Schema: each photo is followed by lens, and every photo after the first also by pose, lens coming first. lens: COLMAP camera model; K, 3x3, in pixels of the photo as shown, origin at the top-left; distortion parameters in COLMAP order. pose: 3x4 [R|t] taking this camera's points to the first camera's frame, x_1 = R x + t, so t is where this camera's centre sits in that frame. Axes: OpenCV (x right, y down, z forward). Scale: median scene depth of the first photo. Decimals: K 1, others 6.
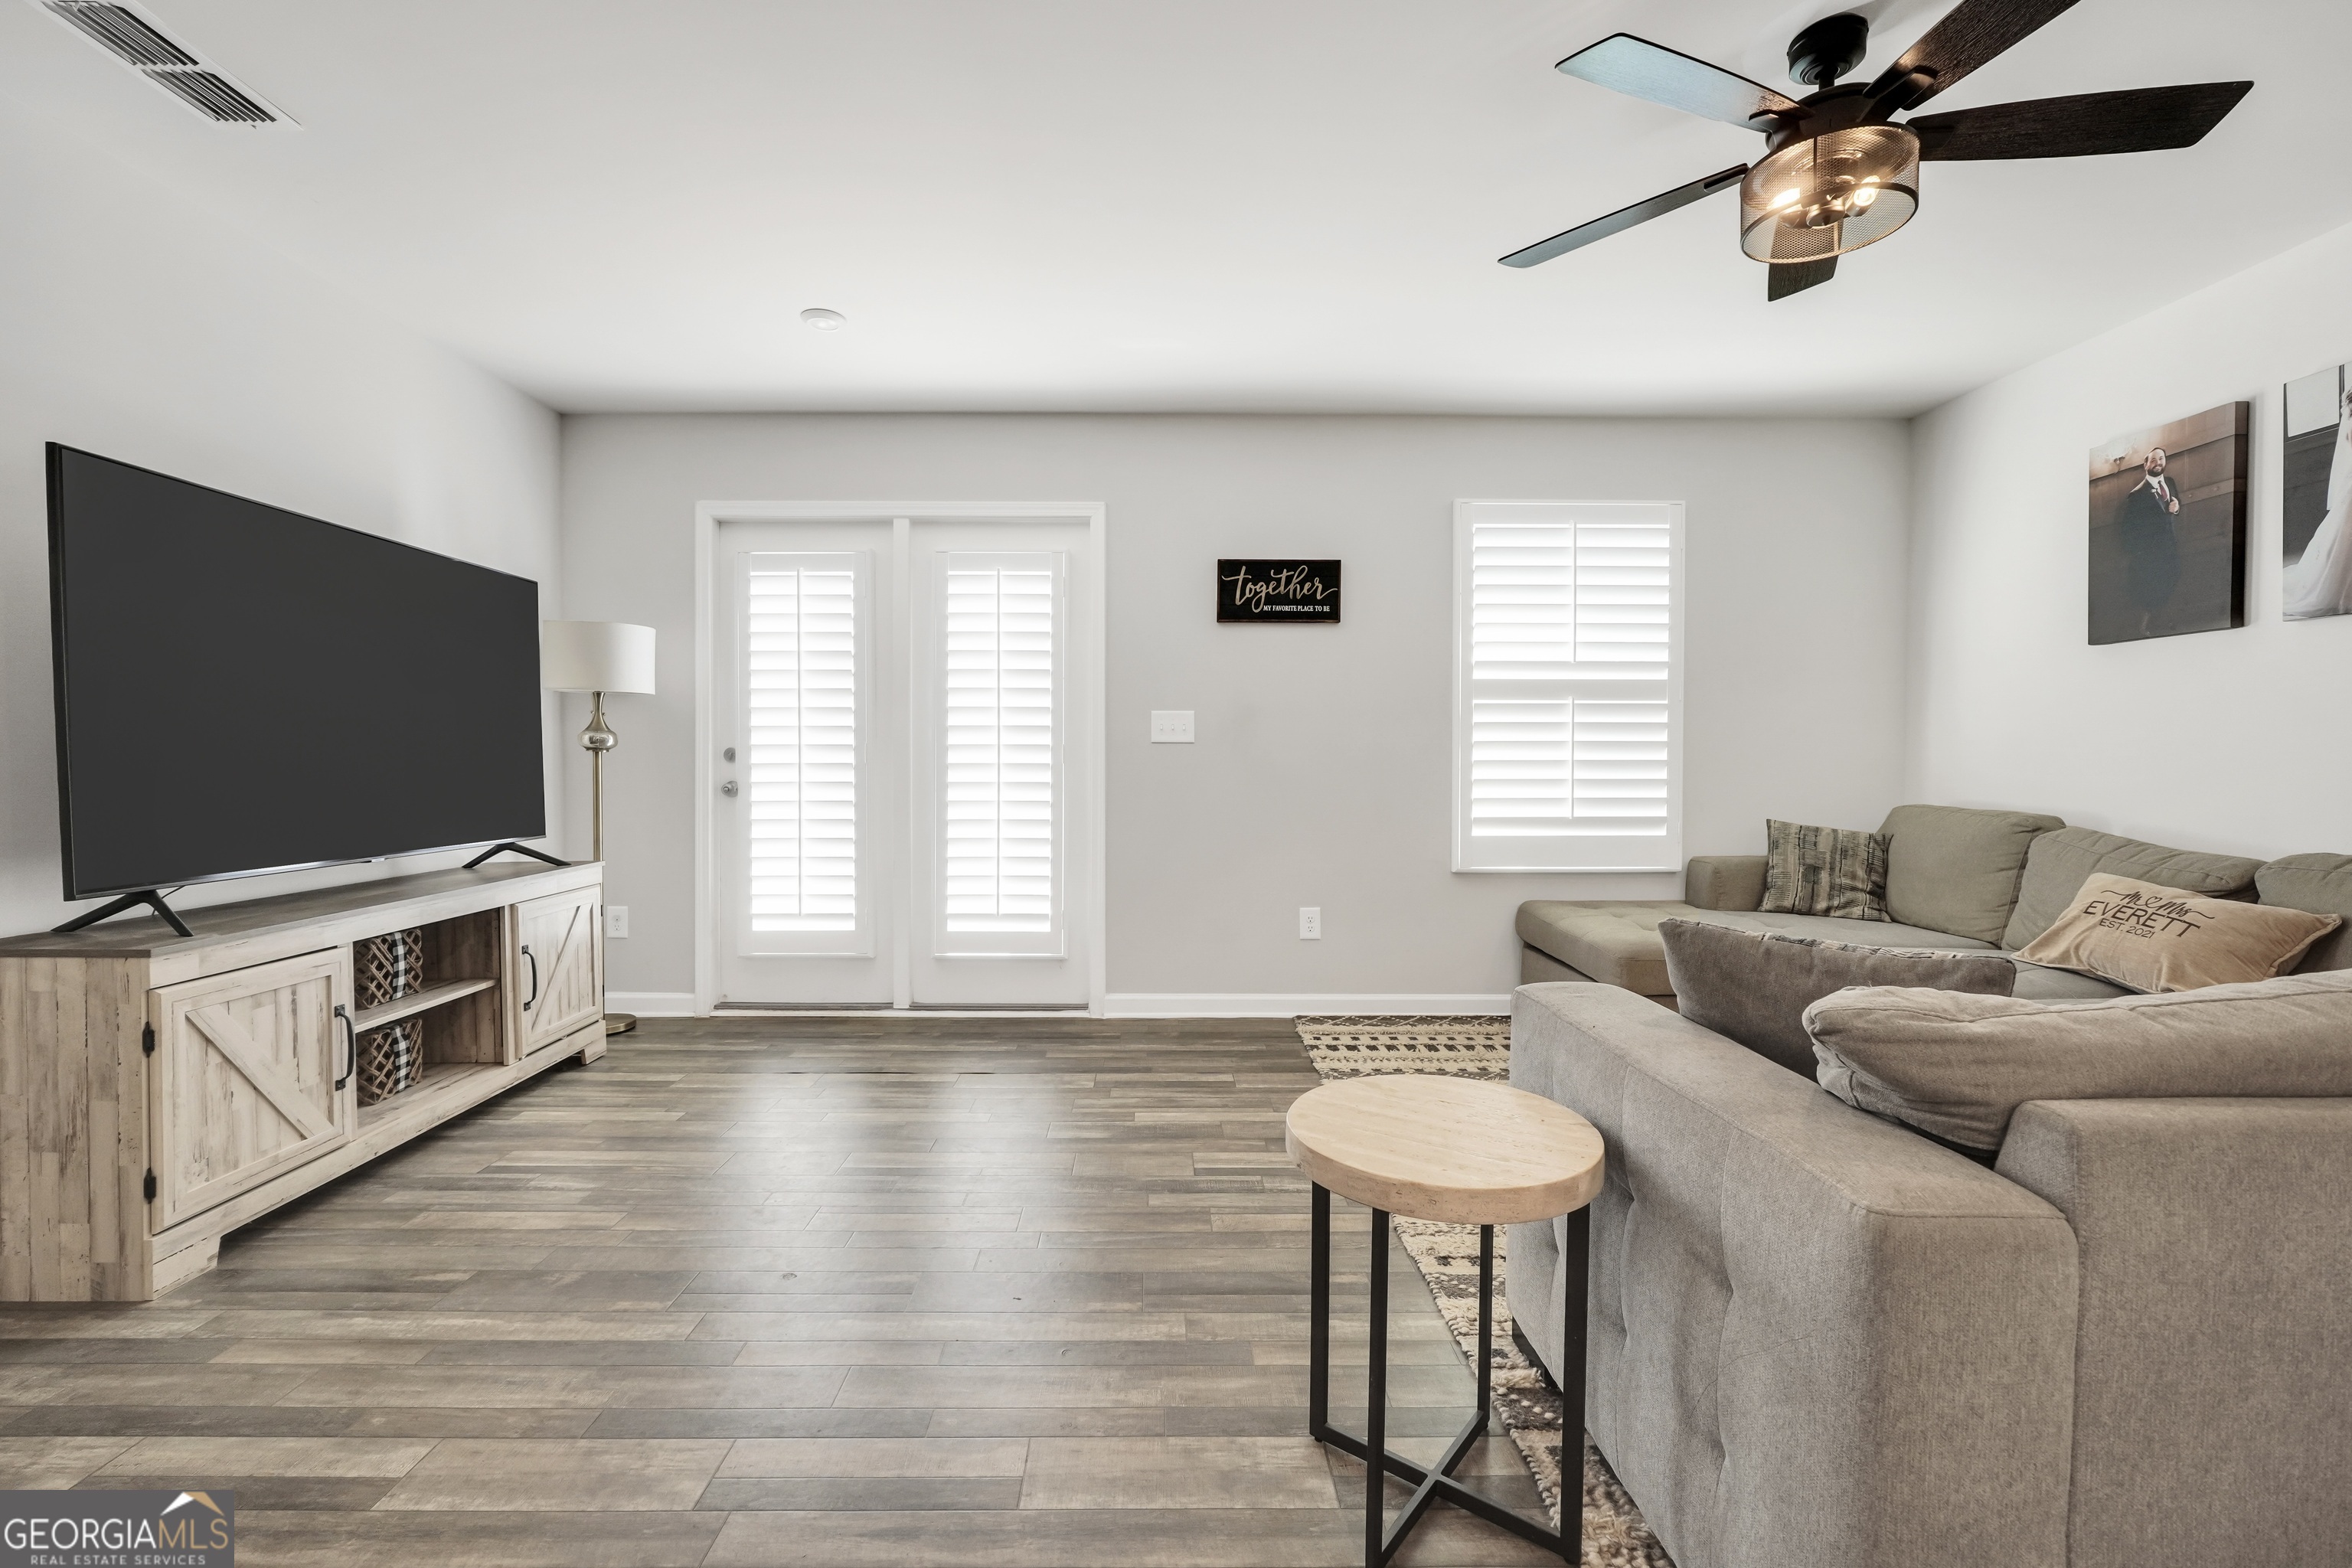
lens RADIAL K [[1012.4, 0, 1207.5], [0, 1012.4, 782.2], [0, 0, 1]] dist [-0.010123, 0.000764]
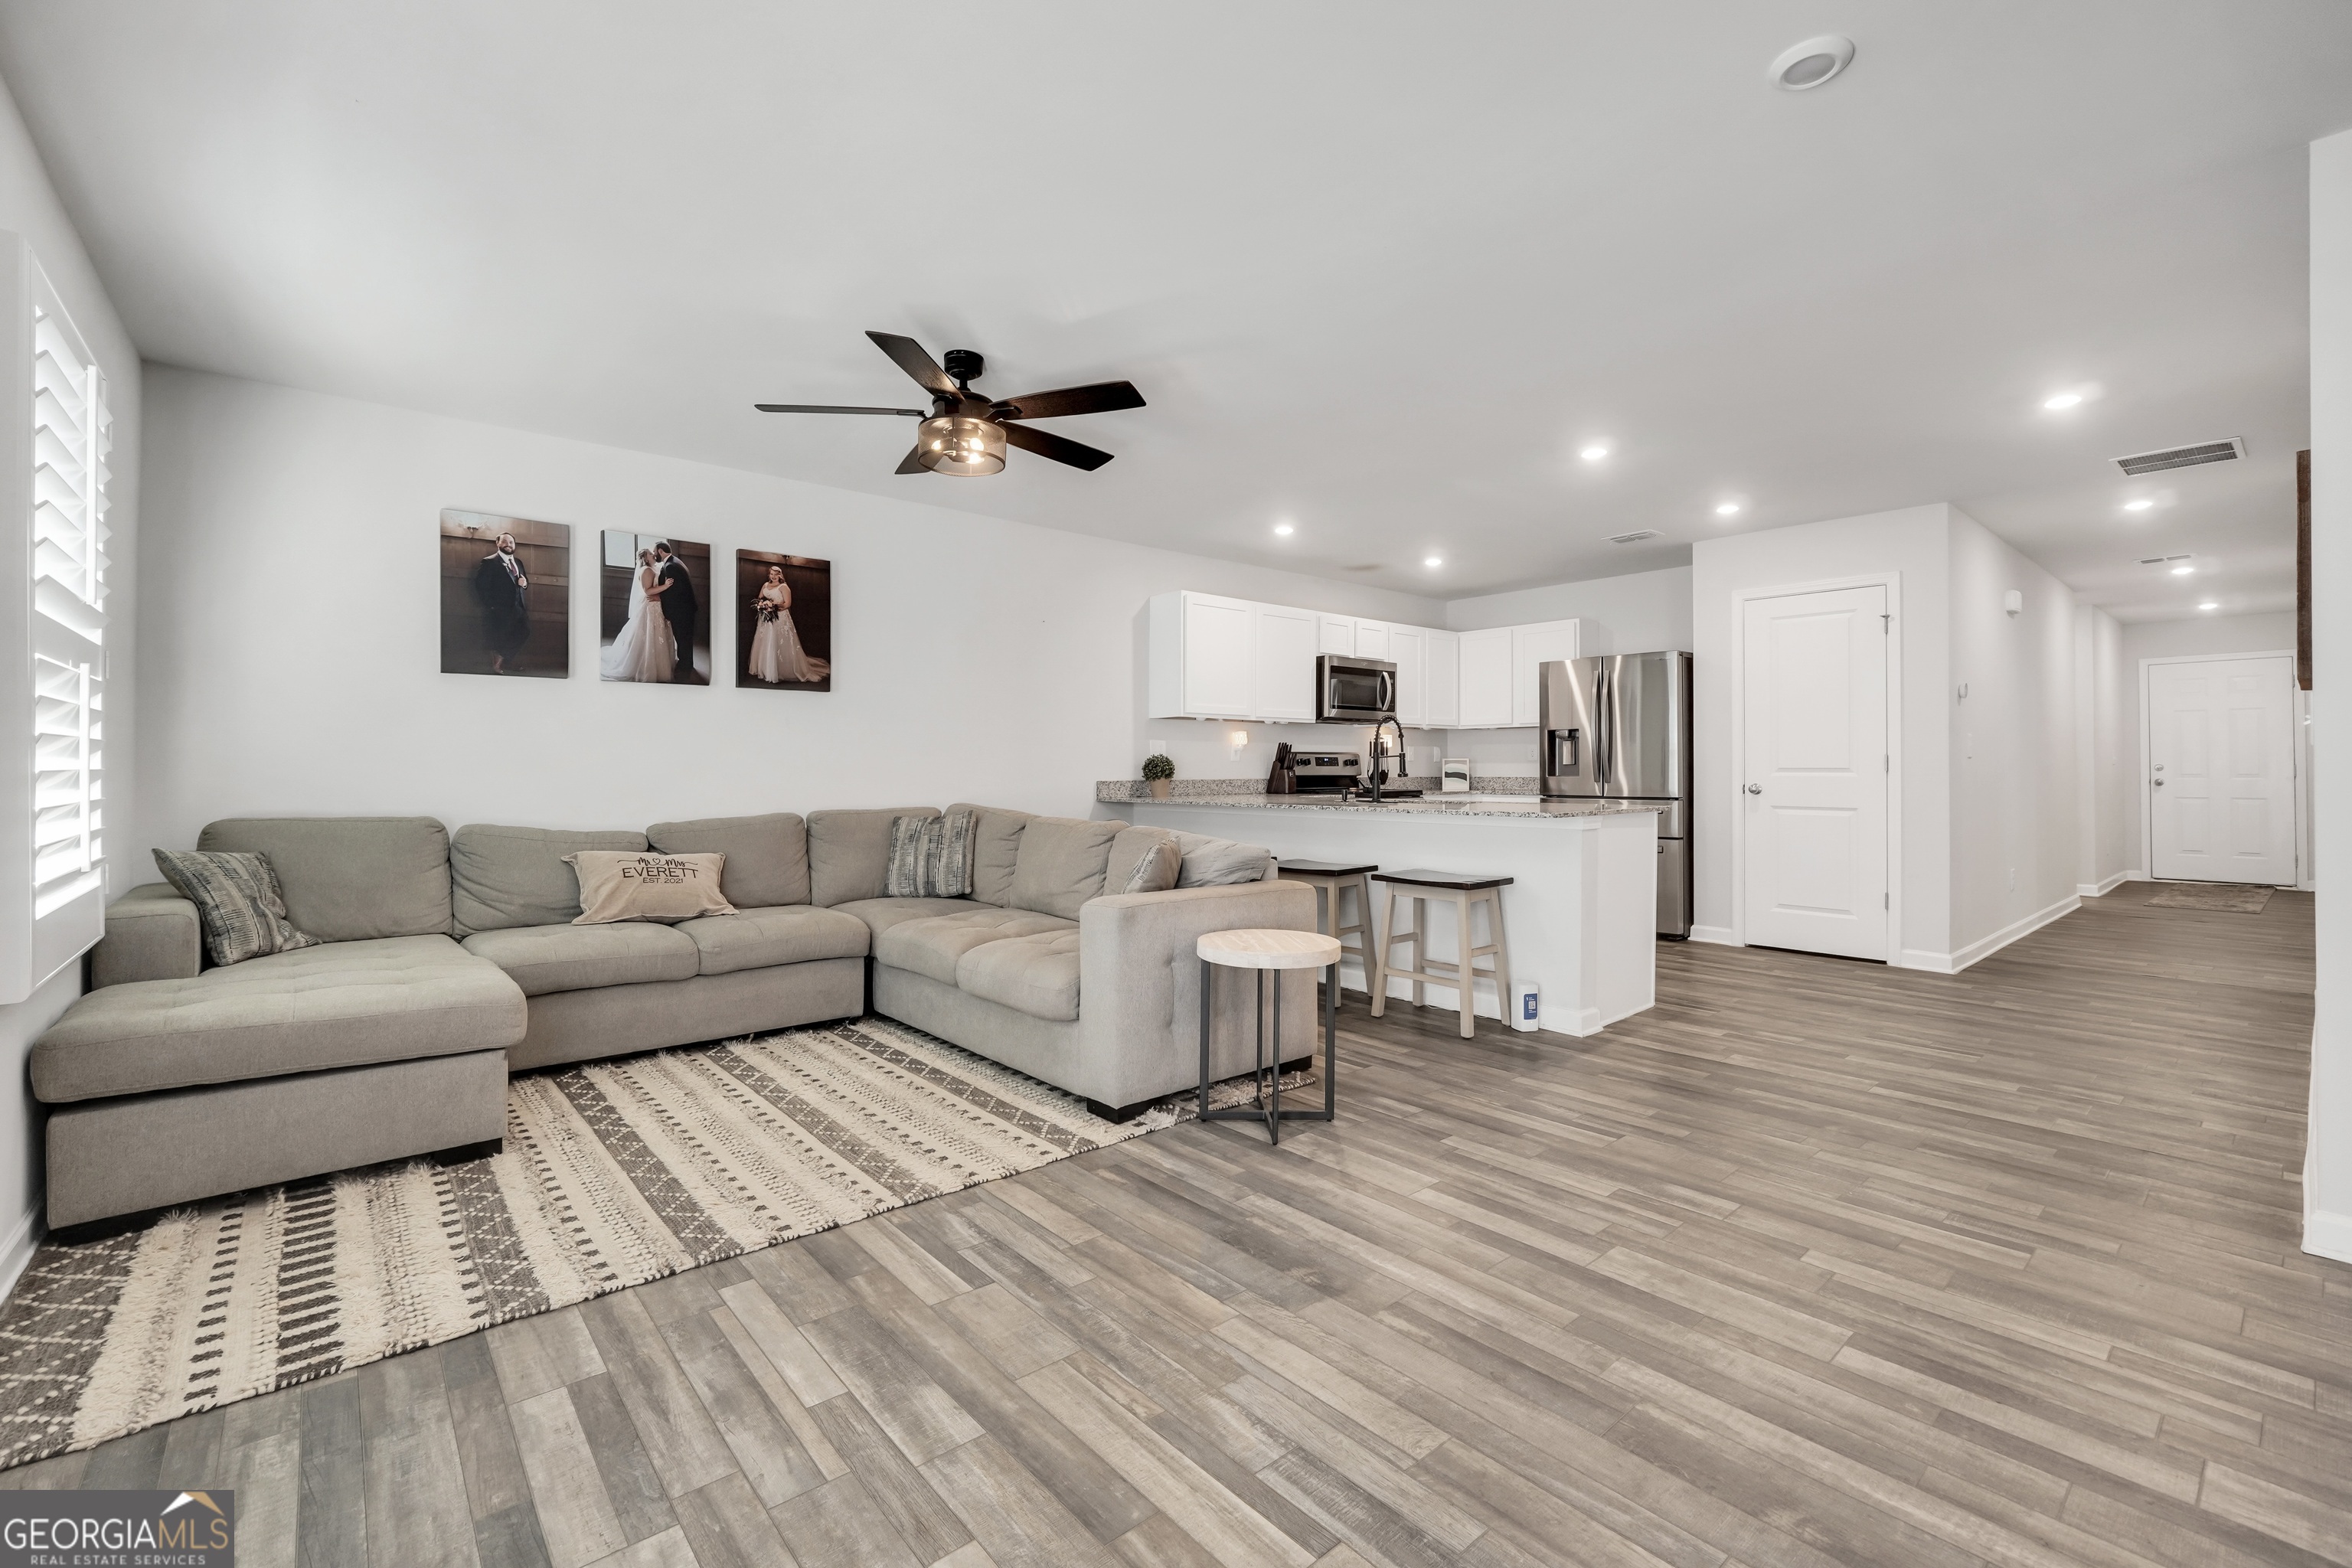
lens RADIAL K [[949.1, 0, 1150.6], [0, 949.1, 763.6], [0, 0, 1]] dist [-0.026488, 0.000104]
pose [[-0.590882, 0.005315, 0.806740, -0.449319], [0.019294, 0.999785, 0.007545, -0.018345], [-0.806527, 0.020023, -0.590858, 0.862220]]
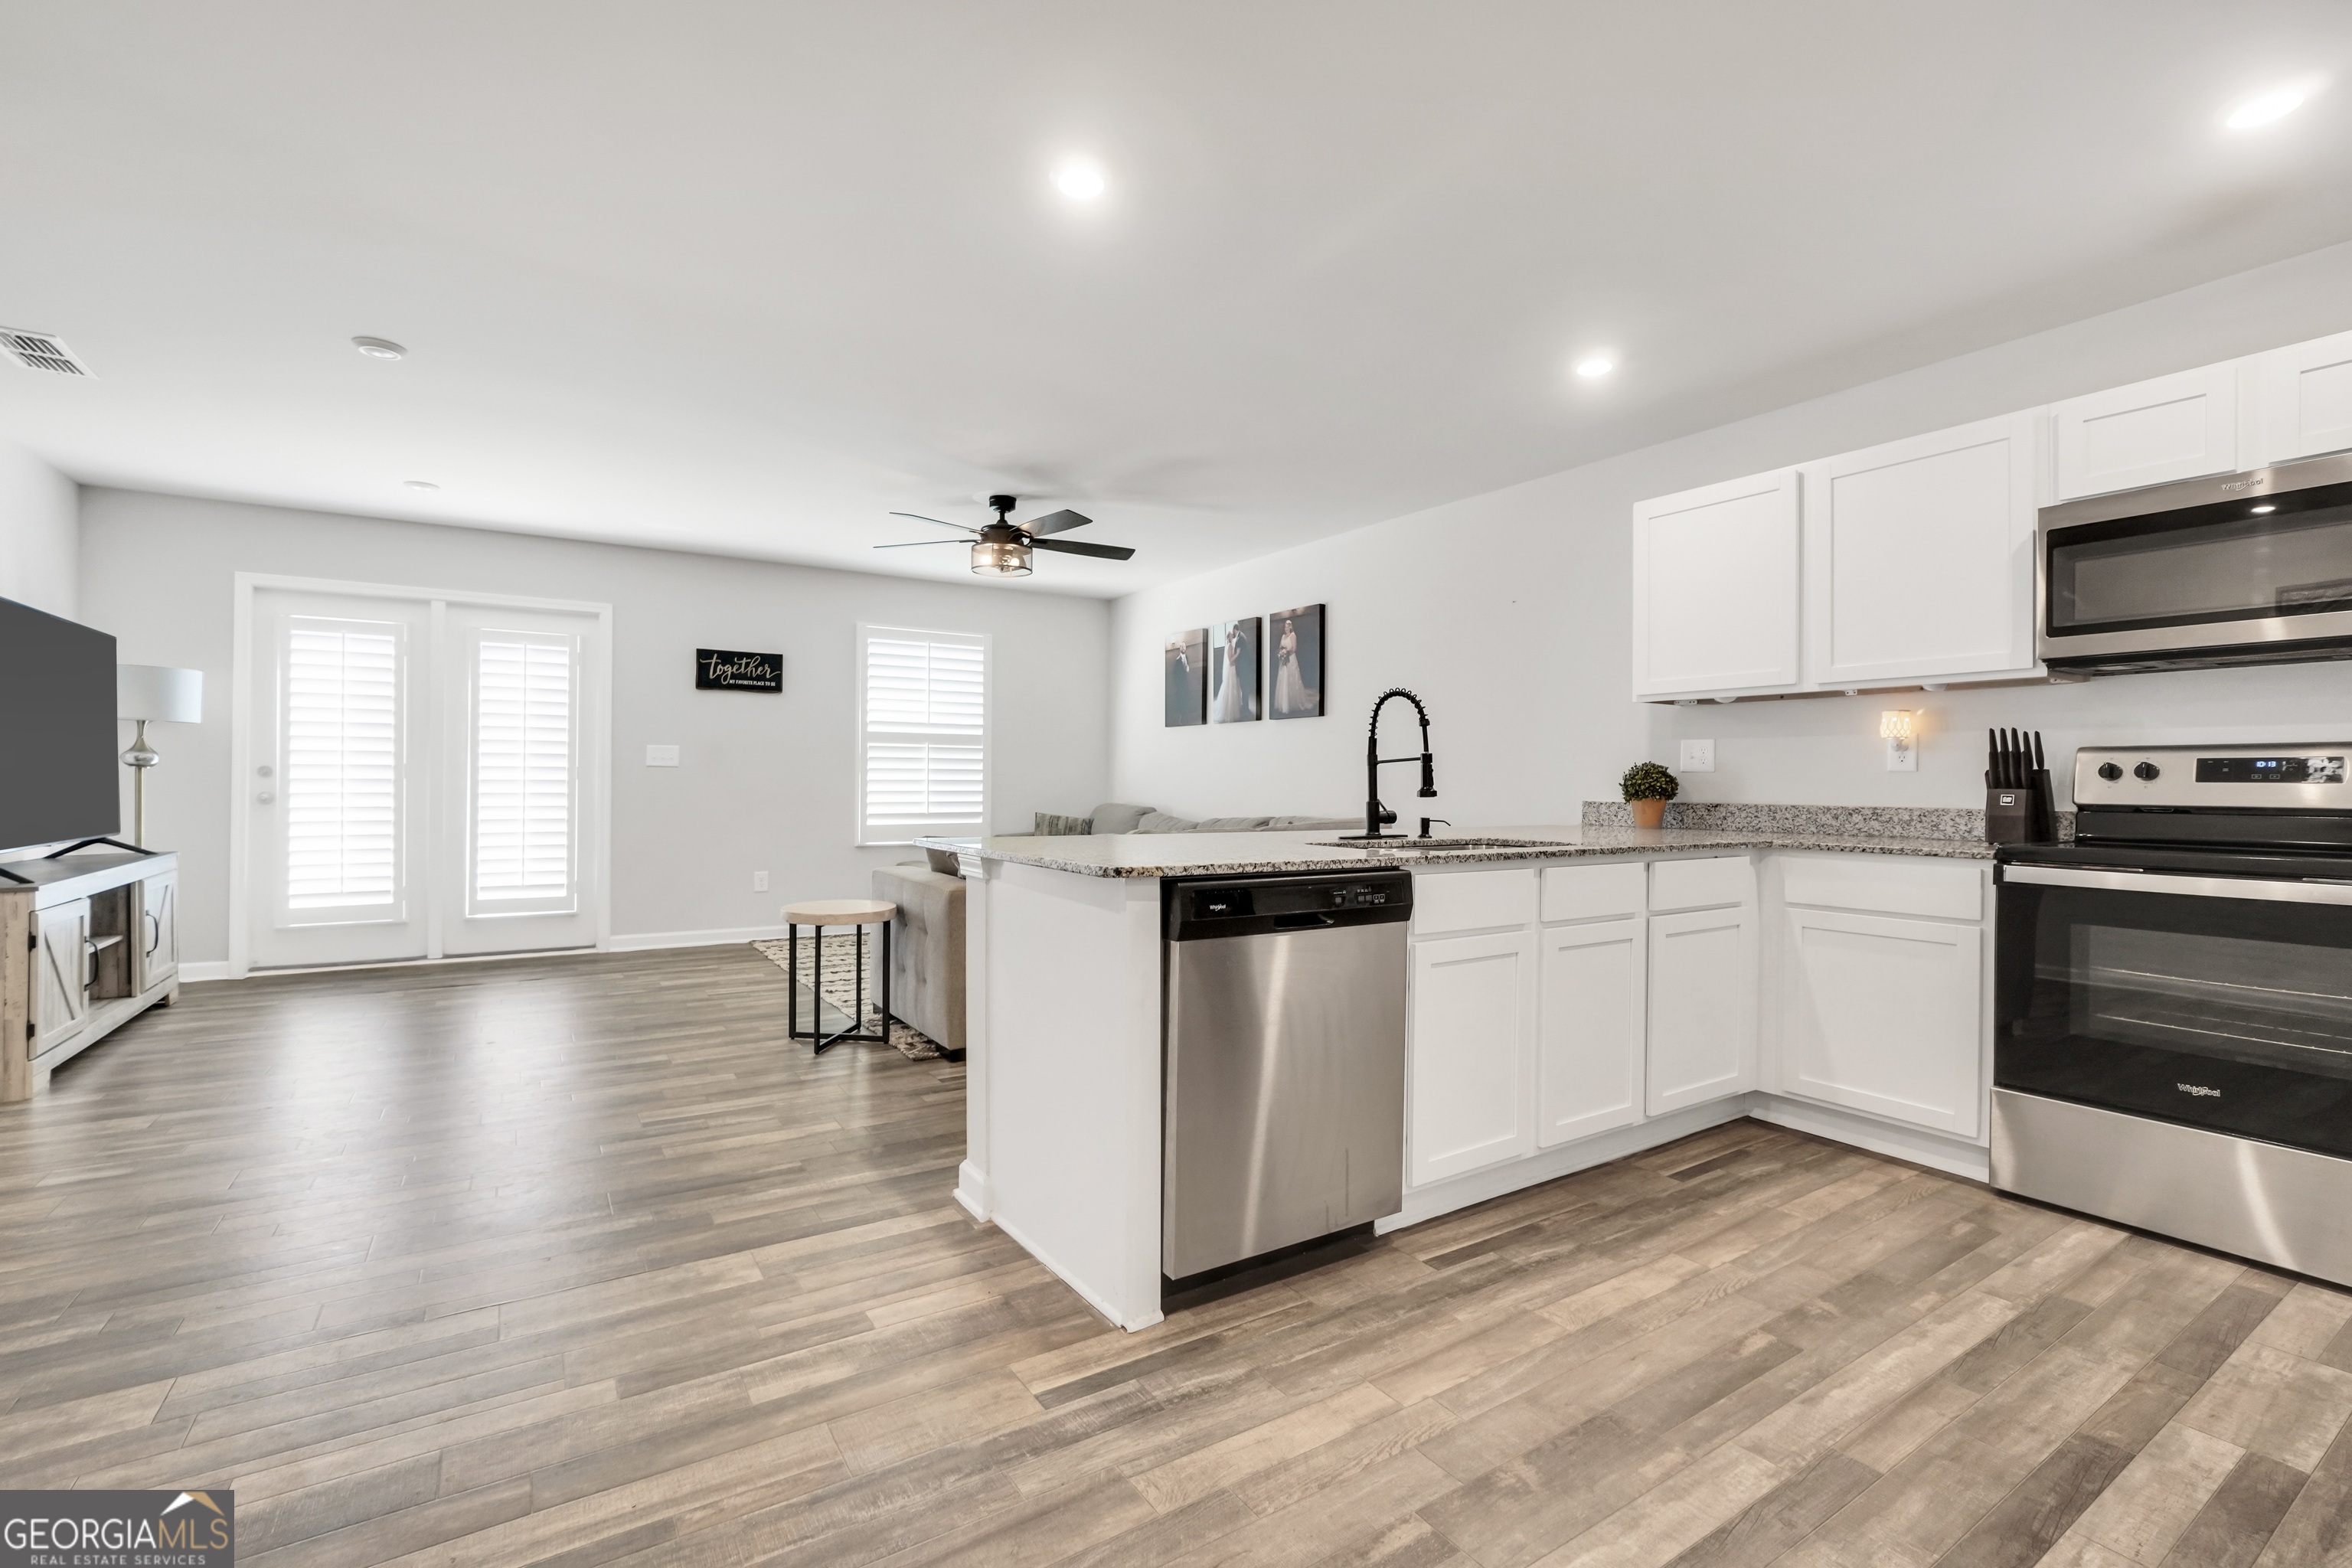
lens RADIAL K [[949.9, 0, 1219.0], [0, 949.9, 783.6], [0, 0, 1]] dist [-0.017003, 0.005369]
pose [[0.830798, 0.004024, 0.556559, -0.133475], [0.005905, 0.999854, -0.016044, 0.014539], [-0.556542, 0.016616, 0.830653, -0.655906]]
